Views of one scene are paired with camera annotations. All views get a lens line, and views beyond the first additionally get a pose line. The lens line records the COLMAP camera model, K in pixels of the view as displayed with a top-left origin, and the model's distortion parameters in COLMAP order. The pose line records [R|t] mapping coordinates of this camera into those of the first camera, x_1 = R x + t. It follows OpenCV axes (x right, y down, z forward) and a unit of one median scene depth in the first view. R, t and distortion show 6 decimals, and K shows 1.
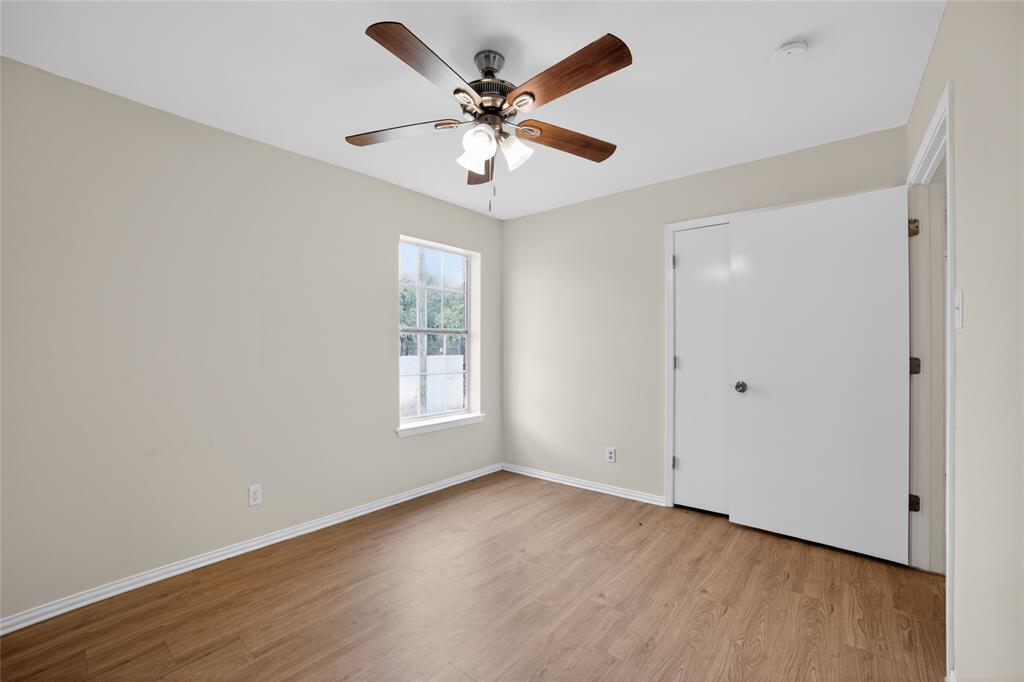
lens RADIAL K [[421.5, 0, 517.4], [0, 421.5, 358.0], [0, 0, 1]] dist [-0.117928, 0.045137]
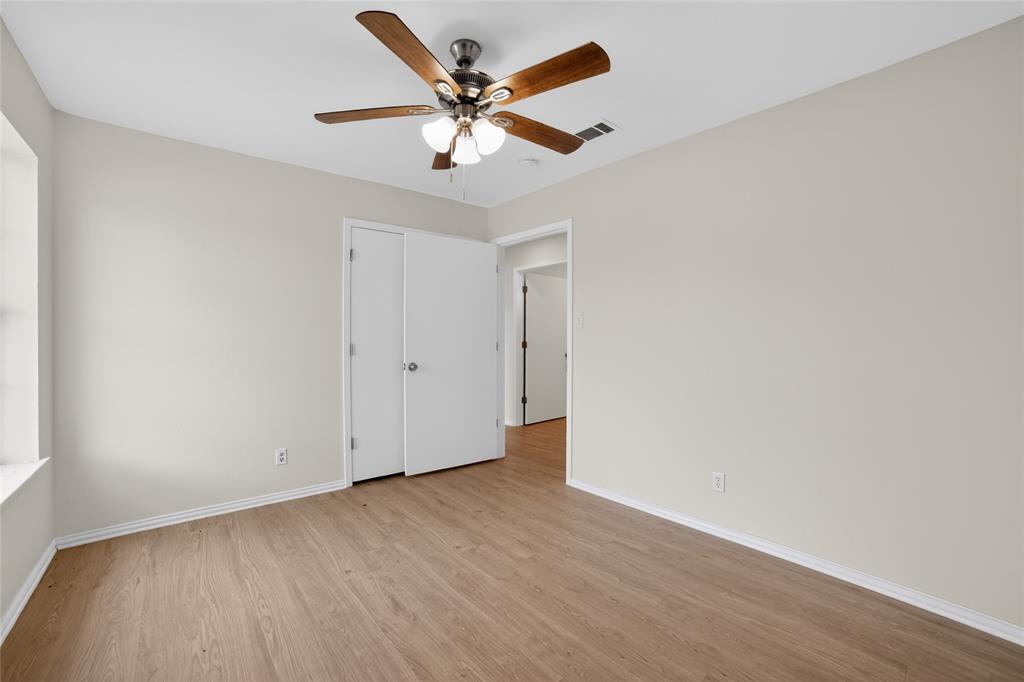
lens RADIAL K [[423.9, 0, 512.0], [0, 423.9, 341.0], [0, 0, 1]] dist [-0.097374, 0.035294]
pose [[0.184102, -0.012293, 0.982830, -0.671881], [0.020340, 0.999755, 0.008695, -0.013235], [-0.982697, 0.018390, 0.184307, 0.441133]]
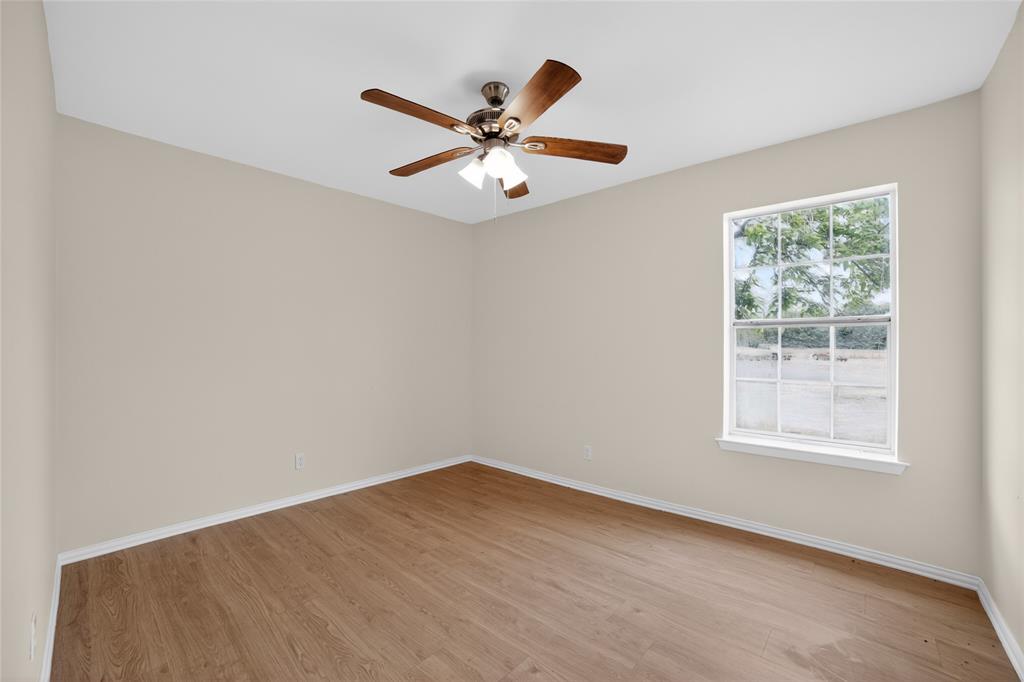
lens RADIAL K [[423.9, 0, 512.0], [0, 423.9, 341.0], [0, 0, 1]] dist [-0.097374, 0.035294]
pose [[-0.054728, -0.007446, -0.998474, 0.700656], [-0.022828, 0.999720, -0.006204, -0.021921], [0.998240, 0.022453, -0.054883, 0.707969]]
